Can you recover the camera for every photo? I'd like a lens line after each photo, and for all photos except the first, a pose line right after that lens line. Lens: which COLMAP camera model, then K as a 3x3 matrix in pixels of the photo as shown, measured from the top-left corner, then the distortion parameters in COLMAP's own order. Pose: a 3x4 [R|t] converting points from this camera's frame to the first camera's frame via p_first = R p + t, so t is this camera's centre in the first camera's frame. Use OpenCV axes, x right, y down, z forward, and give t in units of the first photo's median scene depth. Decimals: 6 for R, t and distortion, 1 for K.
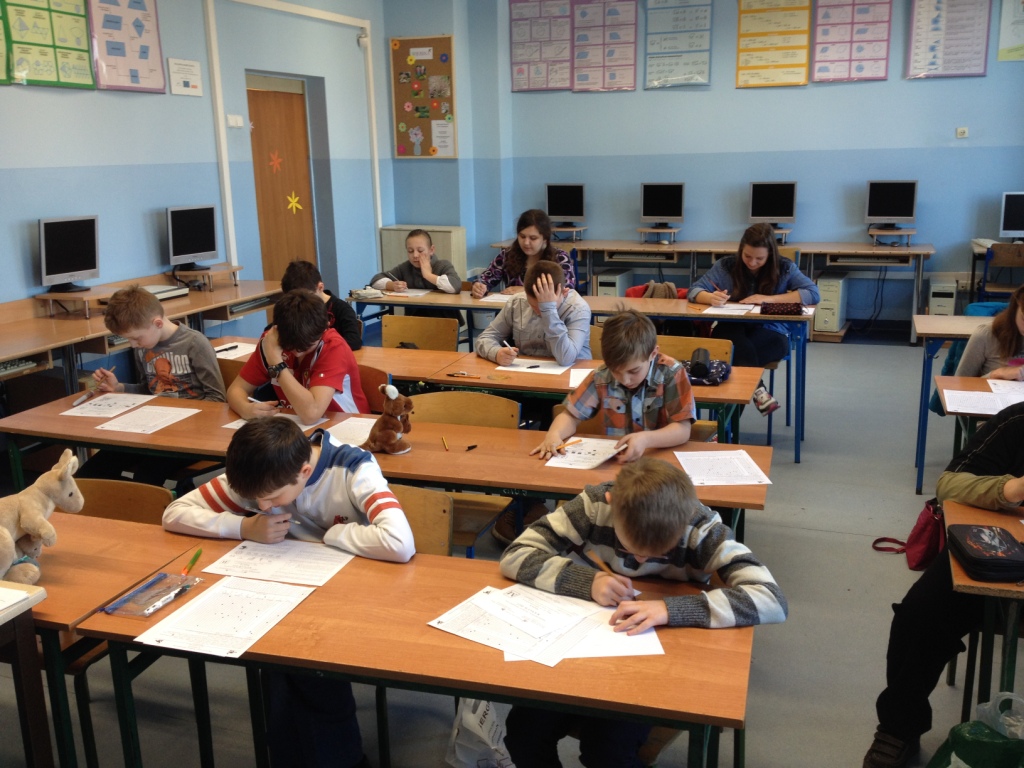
lens RADIAL K [[1039.2, 0, 511.9], [0, 1039.2, 405.0], [0, 0, 1]] dist [0.158852, -0.330688]
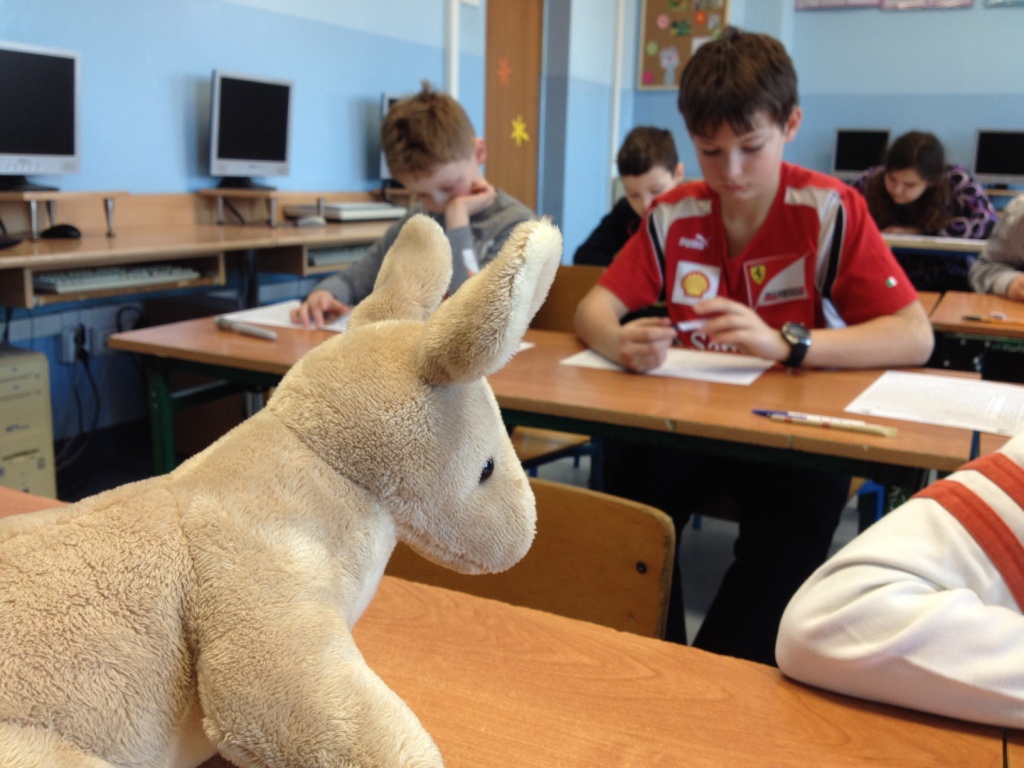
lens RADIAL K [[1039.2, 0, 511.9], [0, 1039.2, 405.0], [0, 0, 1]] dist [0.158852, -0.330688]
pose [[0.992194, 0.063330, -0.107426, -0.172295], [-0.065817, 0.997636, -0.019761, 0.032132], [0.105921, 0.026677, 0.994017, 0.359228]]
